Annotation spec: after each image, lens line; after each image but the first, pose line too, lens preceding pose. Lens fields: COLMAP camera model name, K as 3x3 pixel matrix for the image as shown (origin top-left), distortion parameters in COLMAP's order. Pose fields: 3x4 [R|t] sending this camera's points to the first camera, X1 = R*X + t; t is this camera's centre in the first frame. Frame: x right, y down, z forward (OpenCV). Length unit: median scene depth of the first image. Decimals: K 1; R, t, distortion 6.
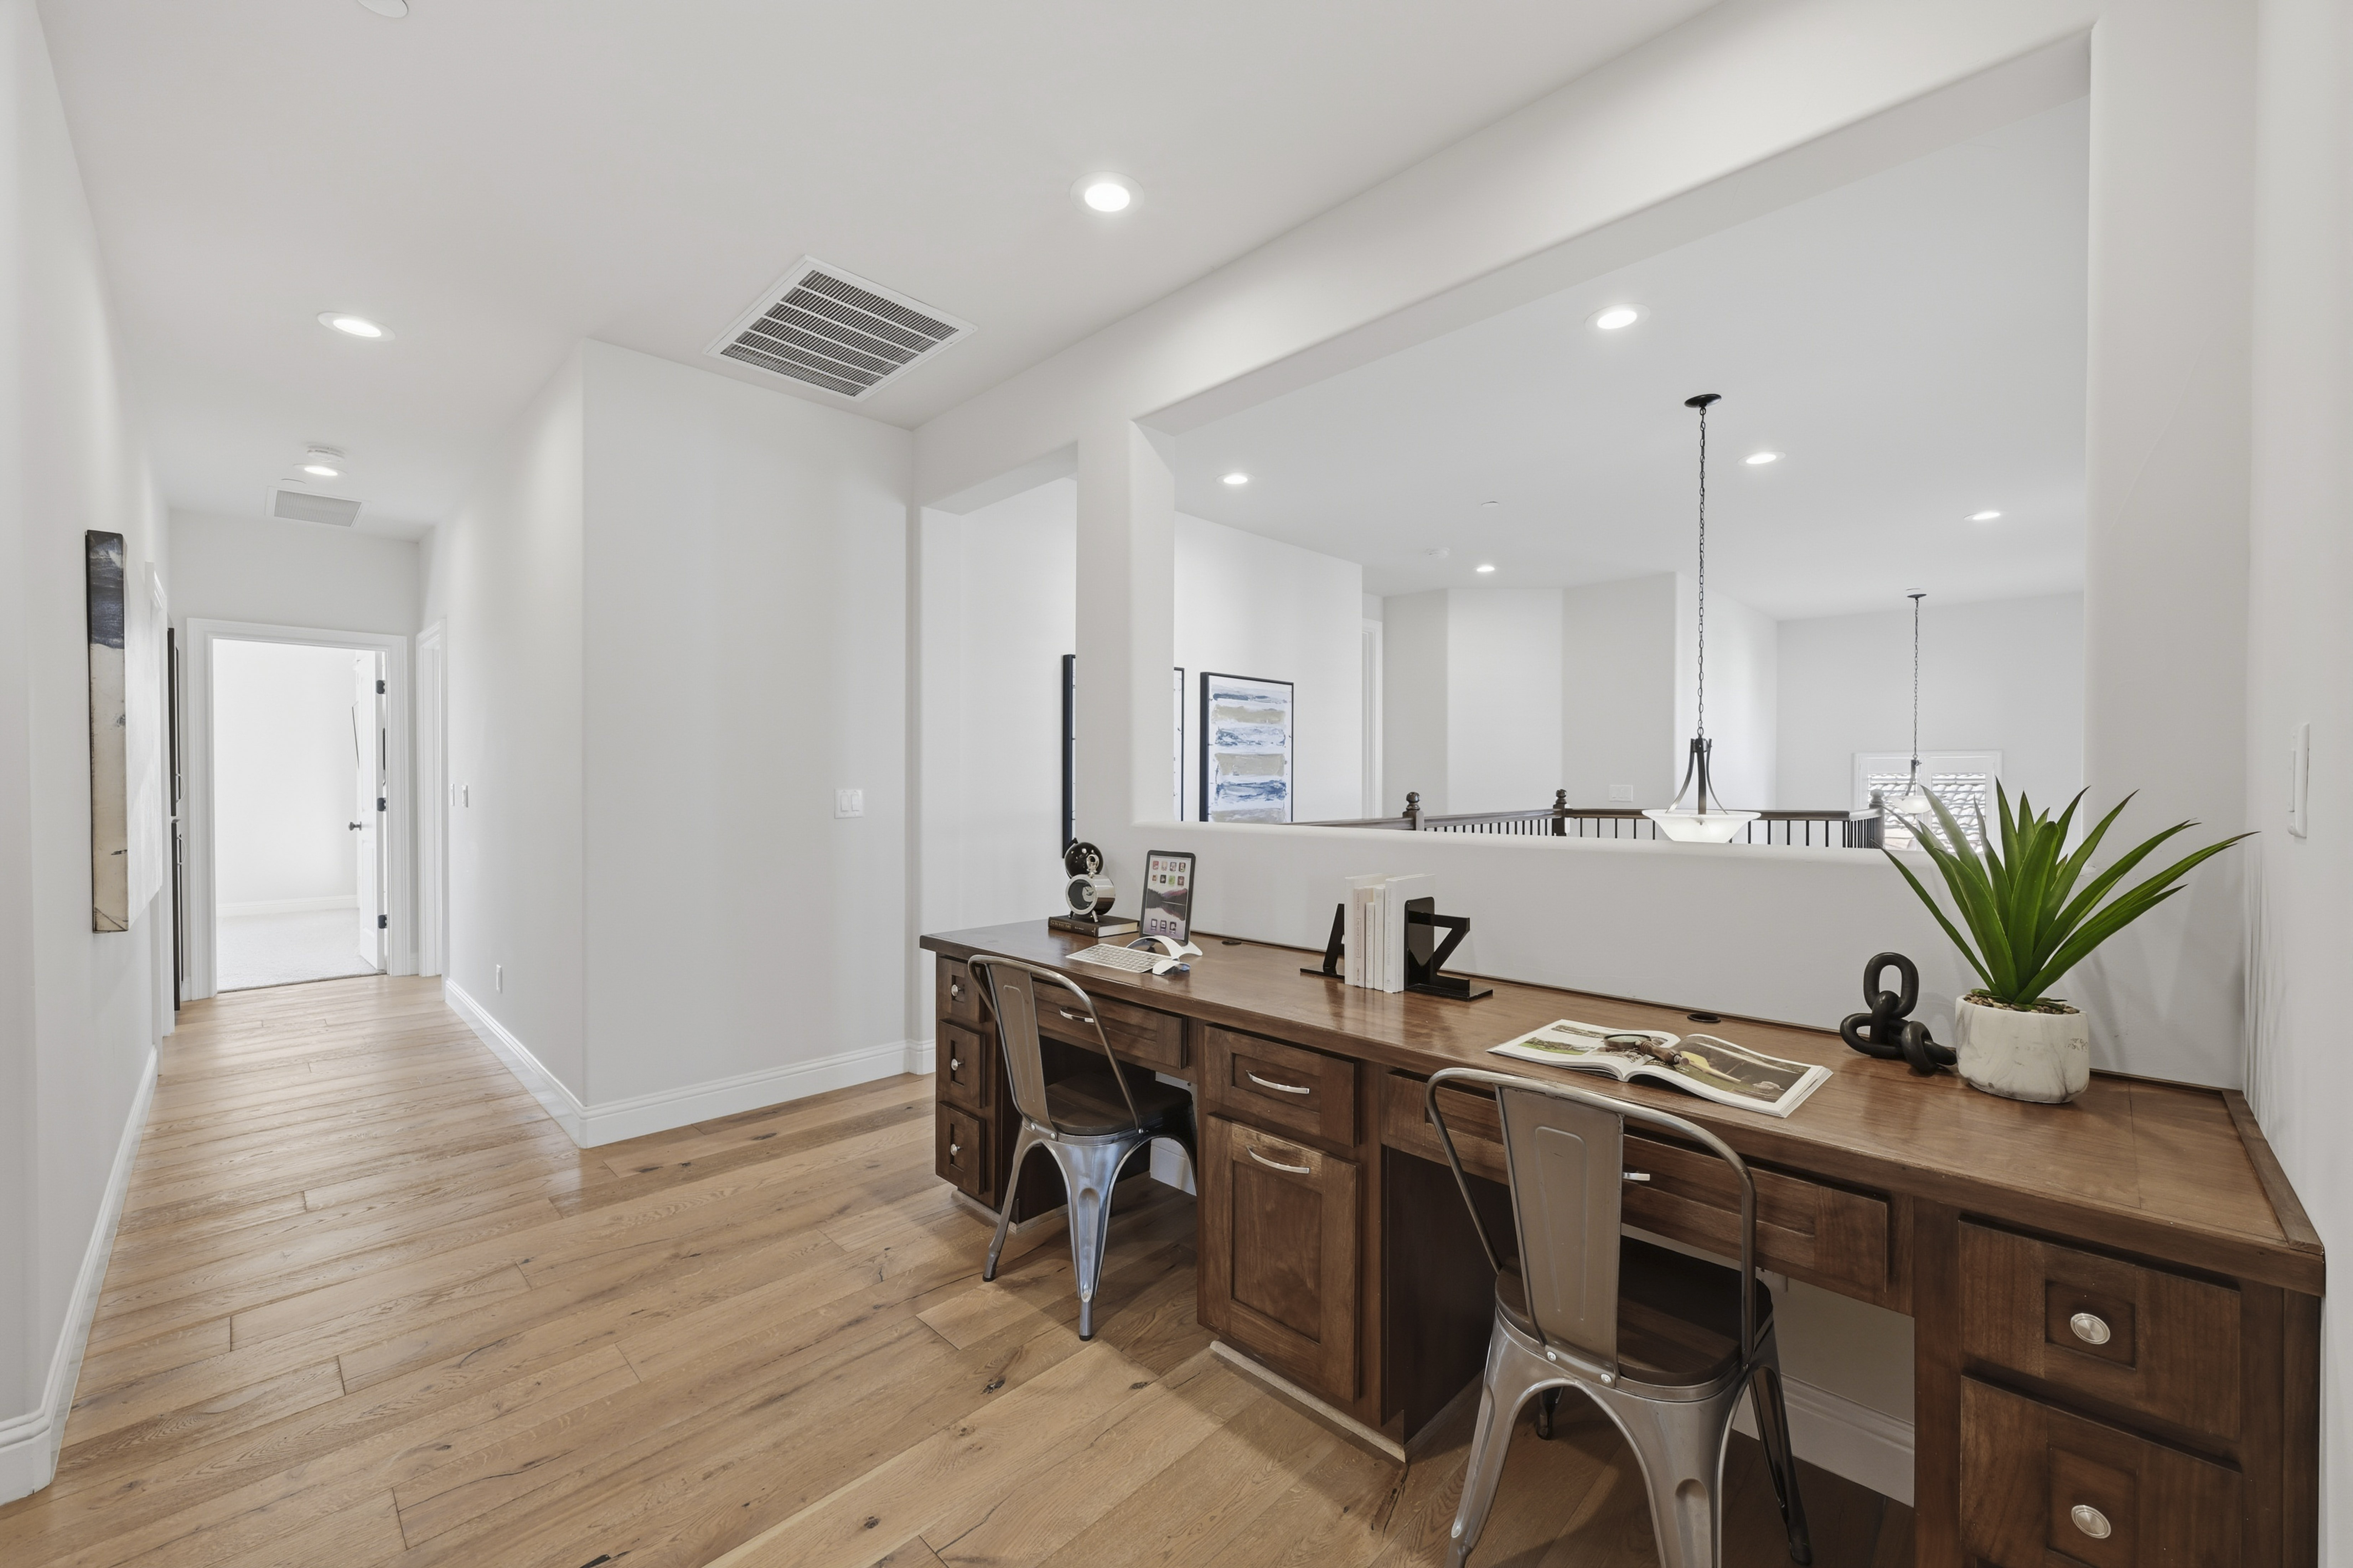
lens RADIAL K [[926.1, 0, 1183.4], [0, 926.1, 786.2], [0, 0, 1]] dist [0.002142, 0.000188]
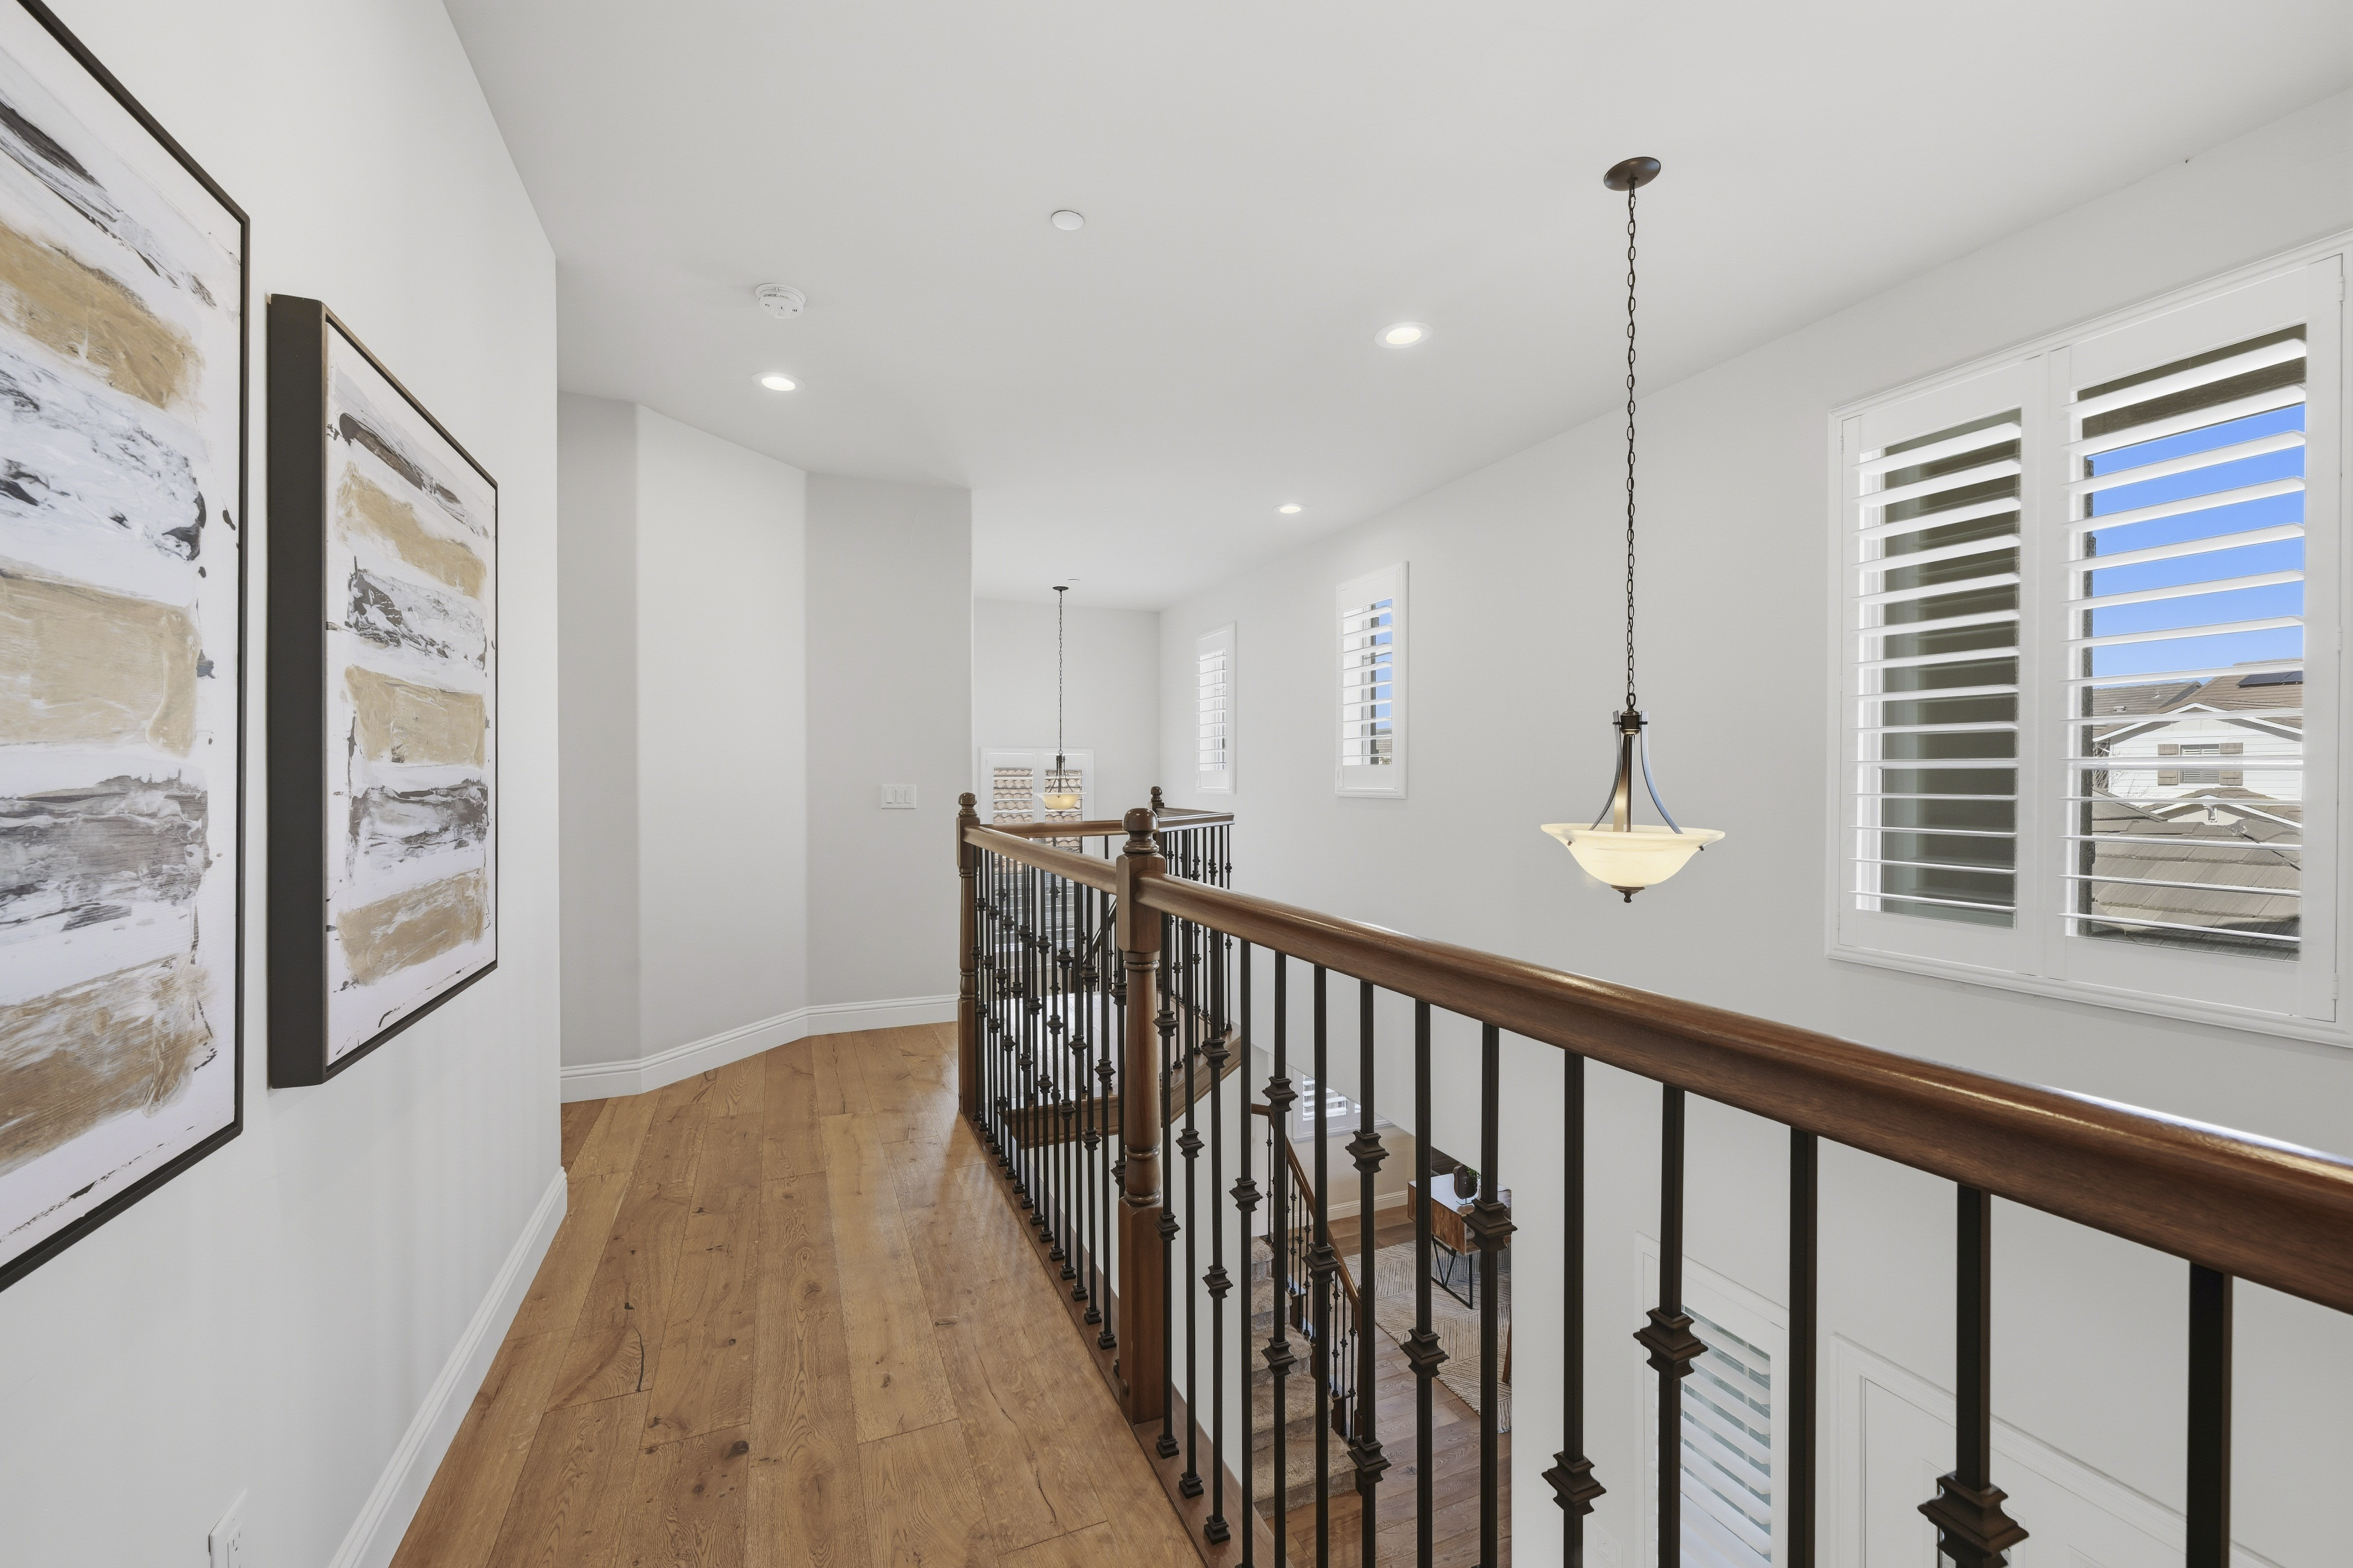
lens RADIAL K [[926.1, 0, 1183.4], [0, 926.1, 786.2], [0, 0, 1]] dist [0.002142, 0.000188]
pose [[0.424409, -0.010602, 0.905409, -0.247230], [0.008324, 0.999935, 0.007808, -0.013156], [-0.905432, 0.004223, 0.424469, 1.932092]]
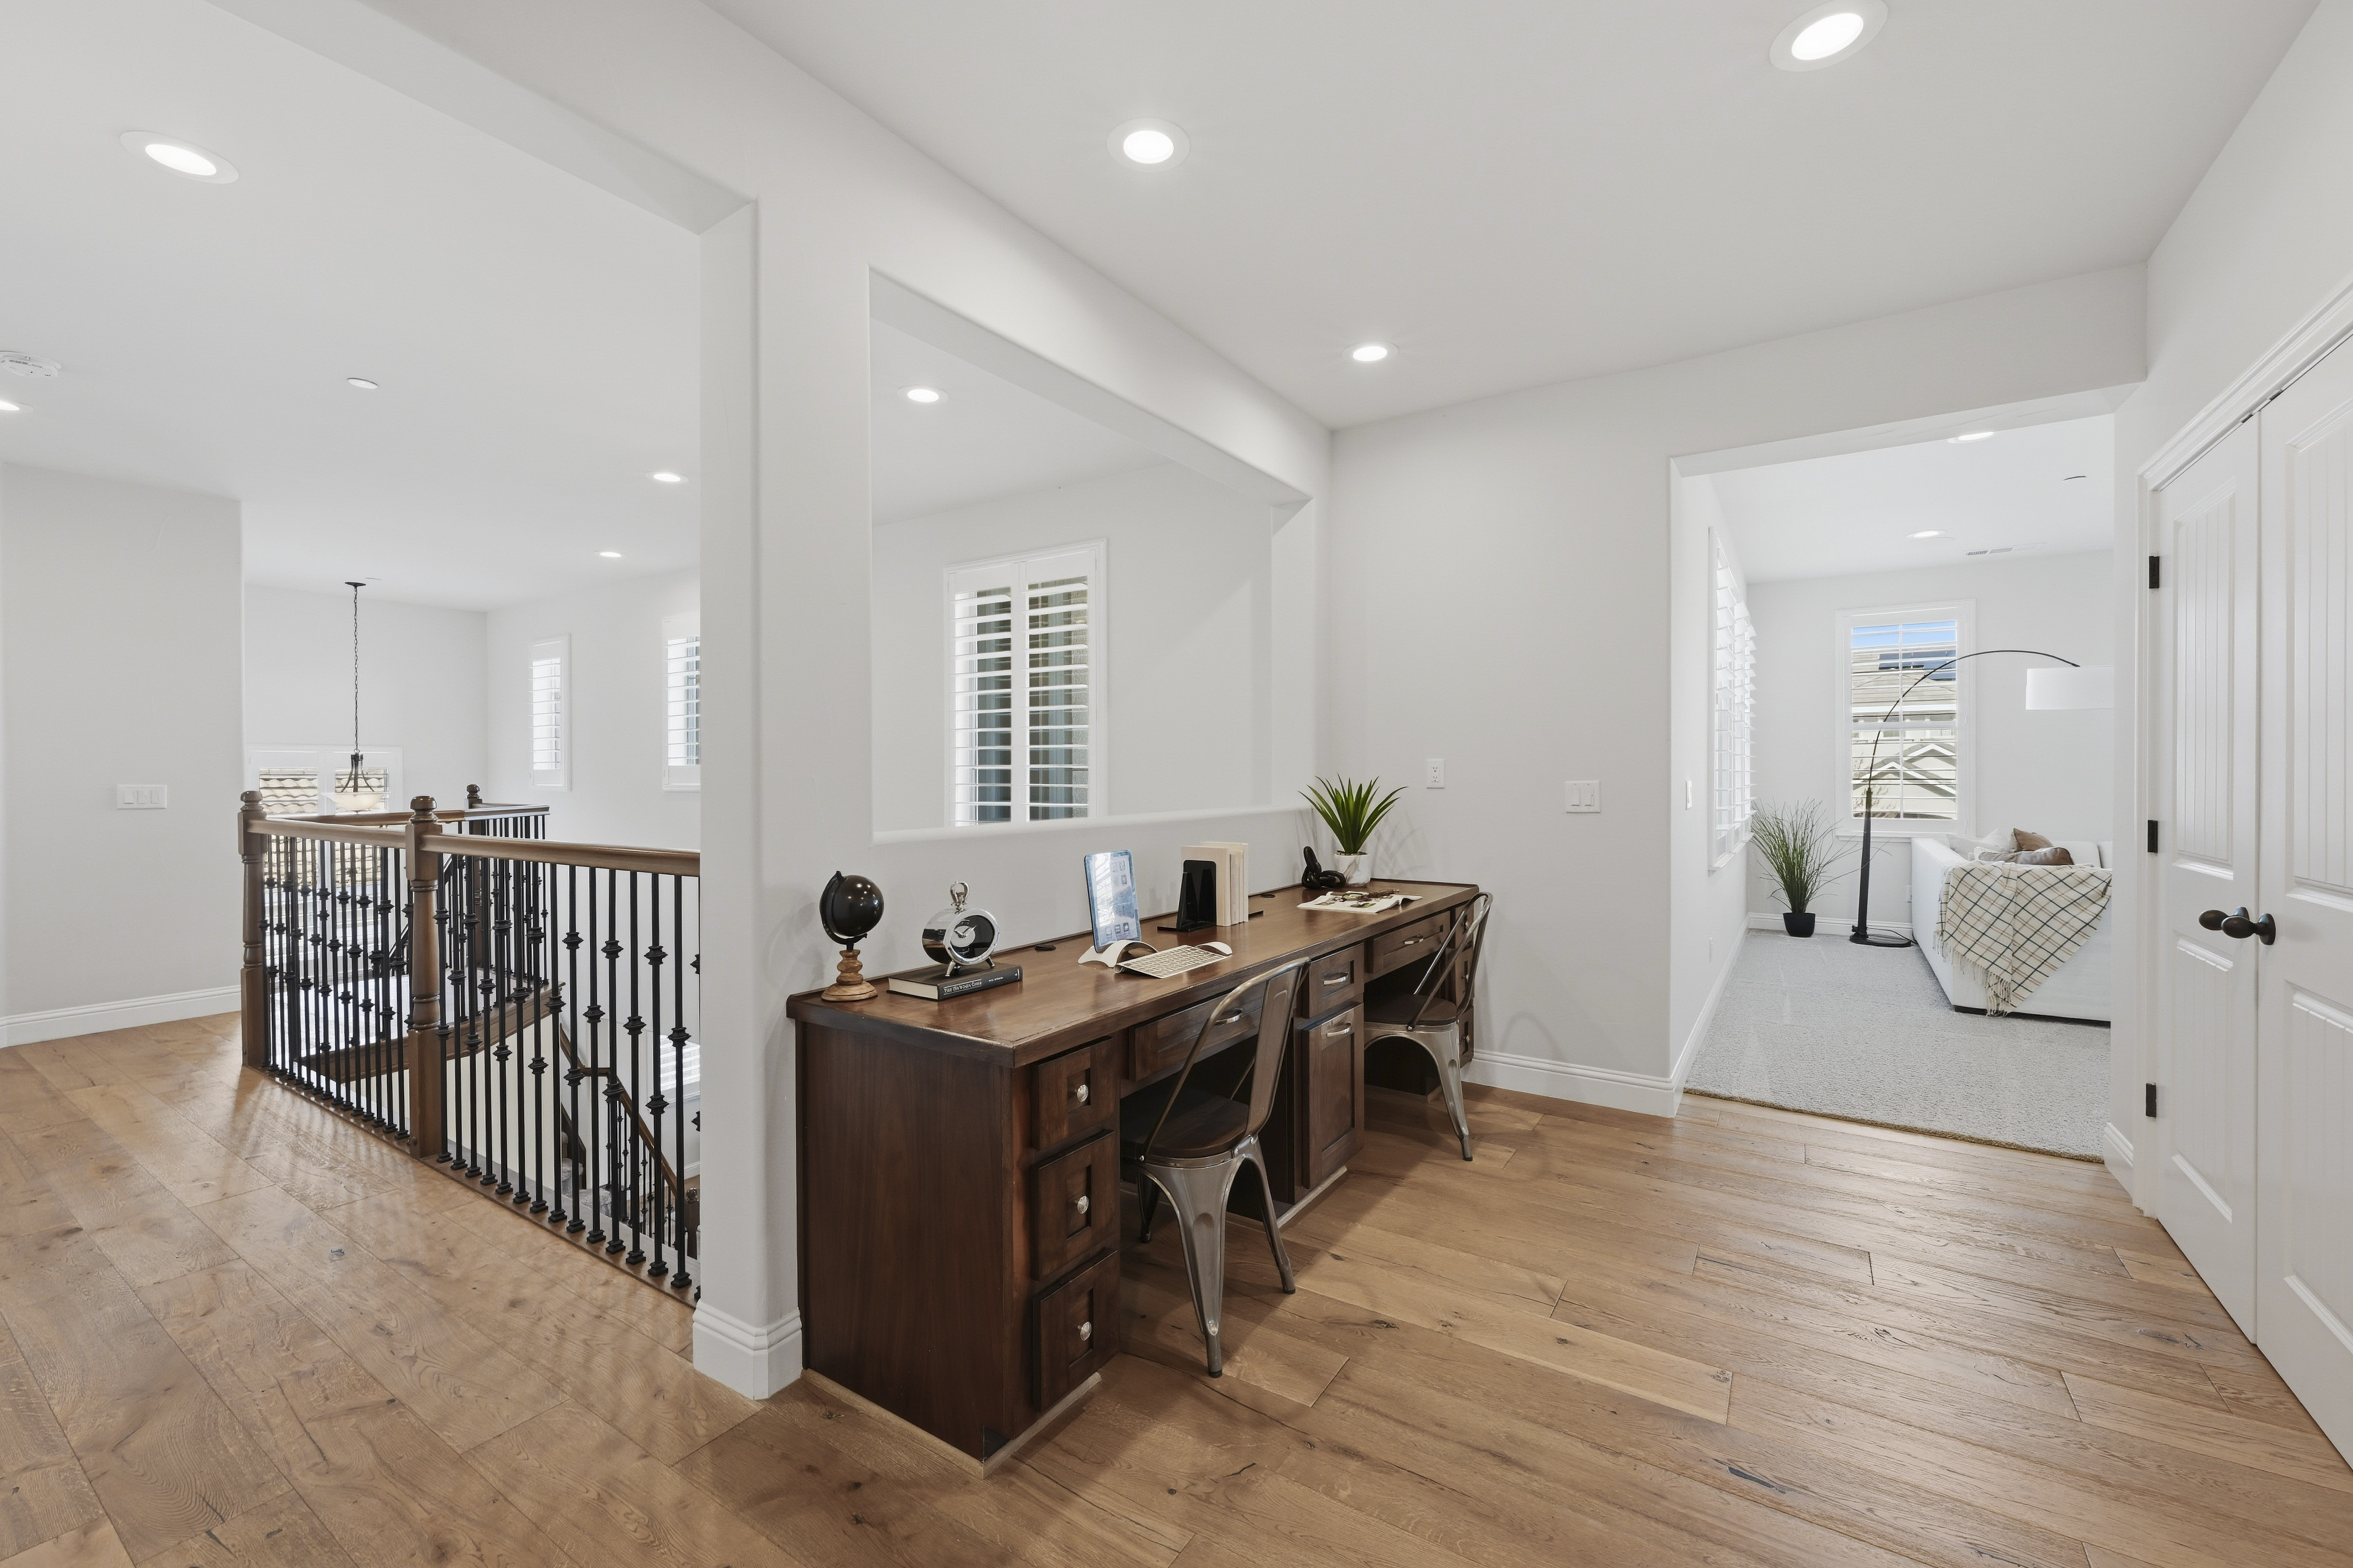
lens RADIAL K [[910.2, 0, 1187.2], [0, 910.2, 778.1], [0, 0, 1]] dist [0.000076, 0.000122]
pose [[-0.169221, -0.006043, 0.985560, -1.171424], [0.012624, 0.999886, 0.008298, -0.009503], [-0.985497, 0.013846, -0.169125, 1.345075]]
